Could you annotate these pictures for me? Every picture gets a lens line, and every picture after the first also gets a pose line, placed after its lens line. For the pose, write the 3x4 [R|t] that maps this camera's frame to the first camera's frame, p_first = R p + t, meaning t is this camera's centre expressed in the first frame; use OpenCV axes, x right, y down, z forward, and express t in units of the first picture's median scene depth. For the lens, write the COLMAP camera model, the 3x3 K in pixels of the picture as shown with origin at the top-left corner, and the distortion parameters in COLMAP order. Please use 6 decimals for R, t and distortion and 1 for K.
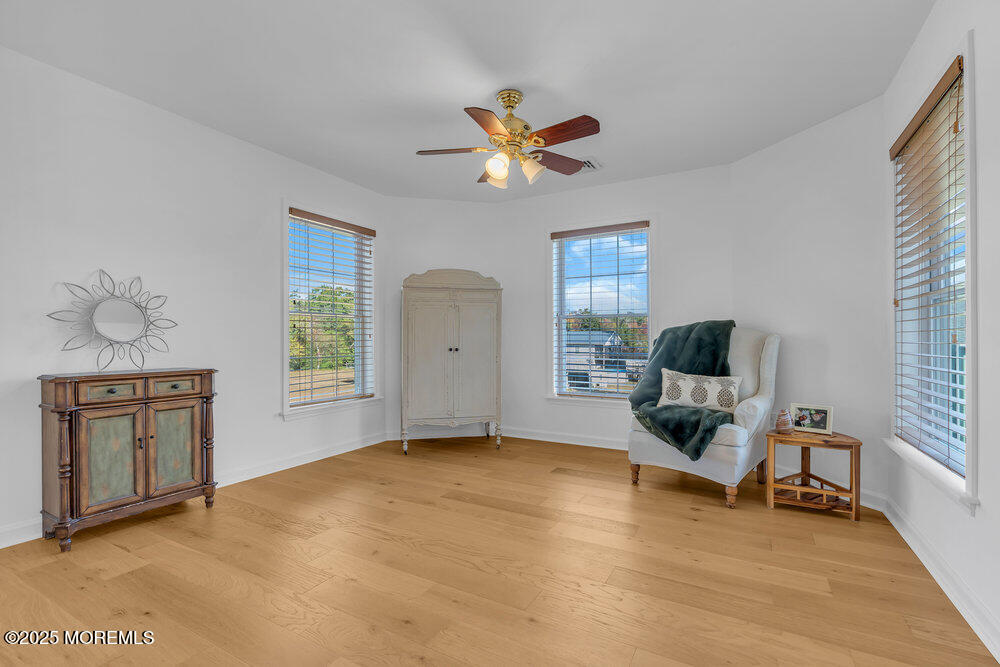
lens RADIAL K [[448.3, 0, 499.0], [0, 448.3, 337.5], [0, 0, 1]] dist [-0.000864, 0.000165]
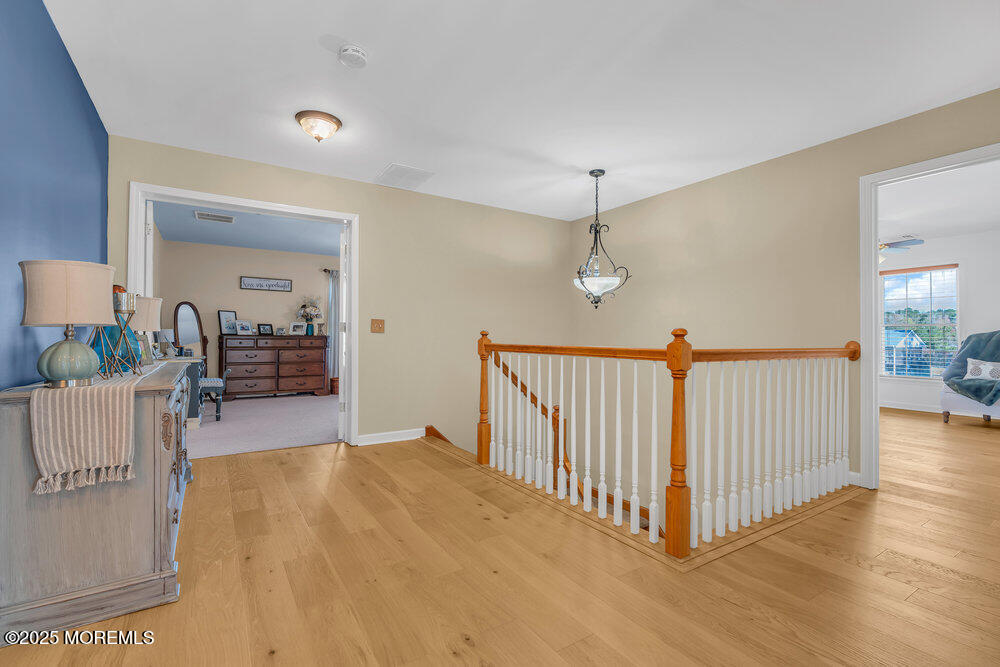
lens RADIAL K [[448.3, 0, 502.7], [0, 448.3, 336.9], [0, 0, 1]] dist [-0.000864, 0.000165]
pose [[0.884469, 0.000435, -0.466600, -0.401146], [-0.001180, 0.999998, -0.001304, -0.007343], [0.466598, 0.001704, 0.884468, -1.321634]]
